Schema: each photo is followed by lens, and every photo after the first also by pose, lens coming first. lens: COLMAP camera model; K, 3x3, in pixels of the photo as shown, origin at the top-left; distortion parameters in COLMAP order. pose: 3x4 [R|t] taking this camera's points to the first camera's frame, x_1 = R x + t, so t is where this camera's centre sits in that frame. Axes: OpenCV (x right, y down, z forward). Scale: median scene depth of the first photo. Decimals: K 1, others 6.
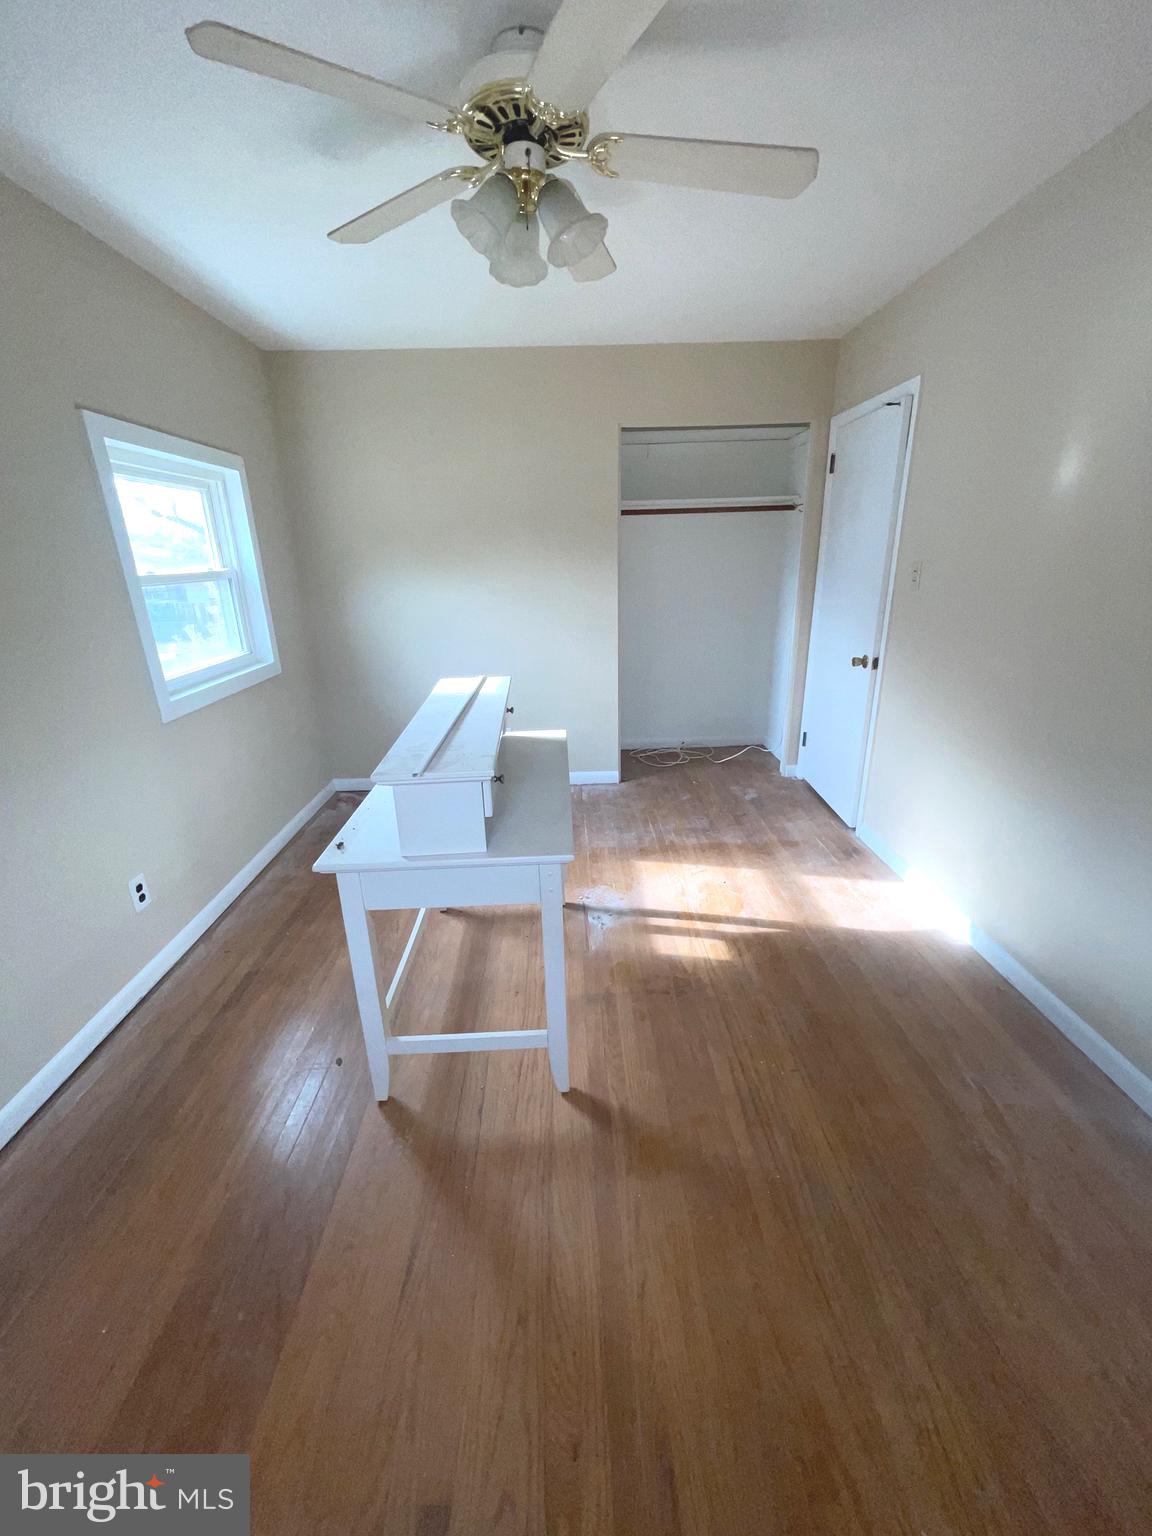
lens RADIAL K [[618.4, 0, 576.6], [0, 618.4, 765.1], [0, 0, 1]] dist [-0.000783, -0.000106]
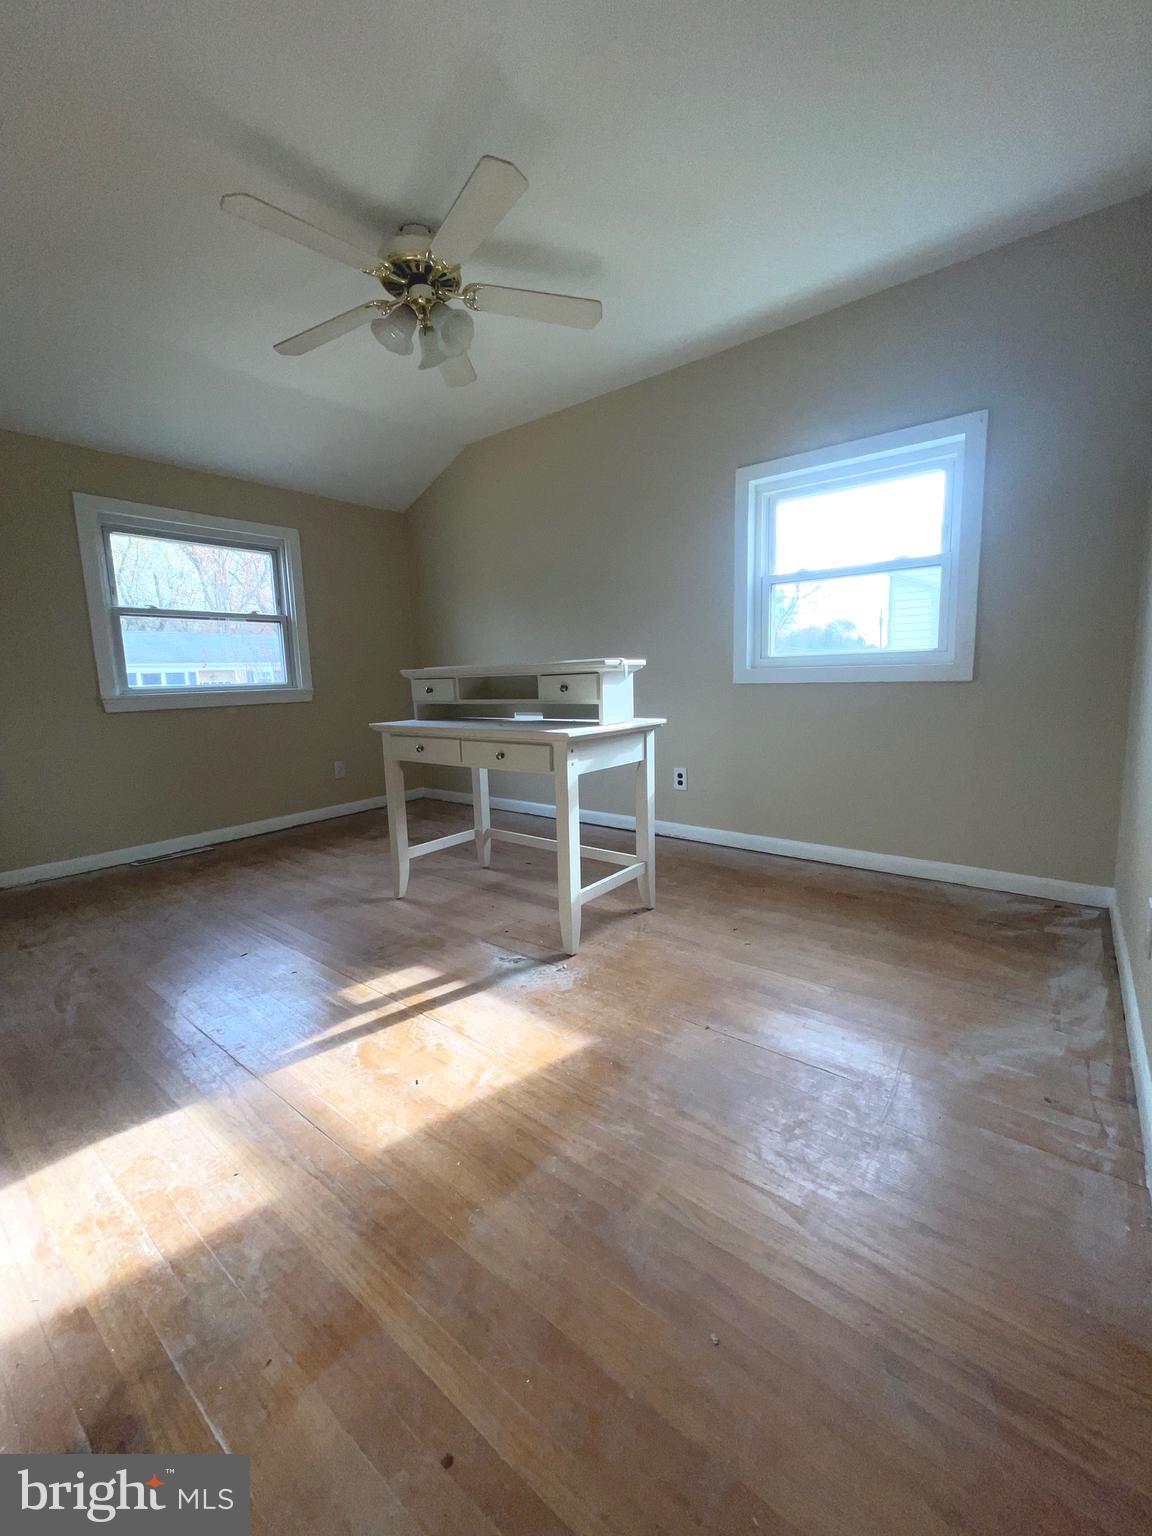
lens RADIAL K [[618.4, 0, 575.7], [0, 618.4, 766.5], [0, 0, 1]] dist [-0.000783, -0.000106]
pose [[-0.642508, 0.158484, -0.749711, 0.534360], [-0.206717, 0.906258, 0.368735, -0.289724], [0.737870, 0.391893, -0.549516, 1.361462]]
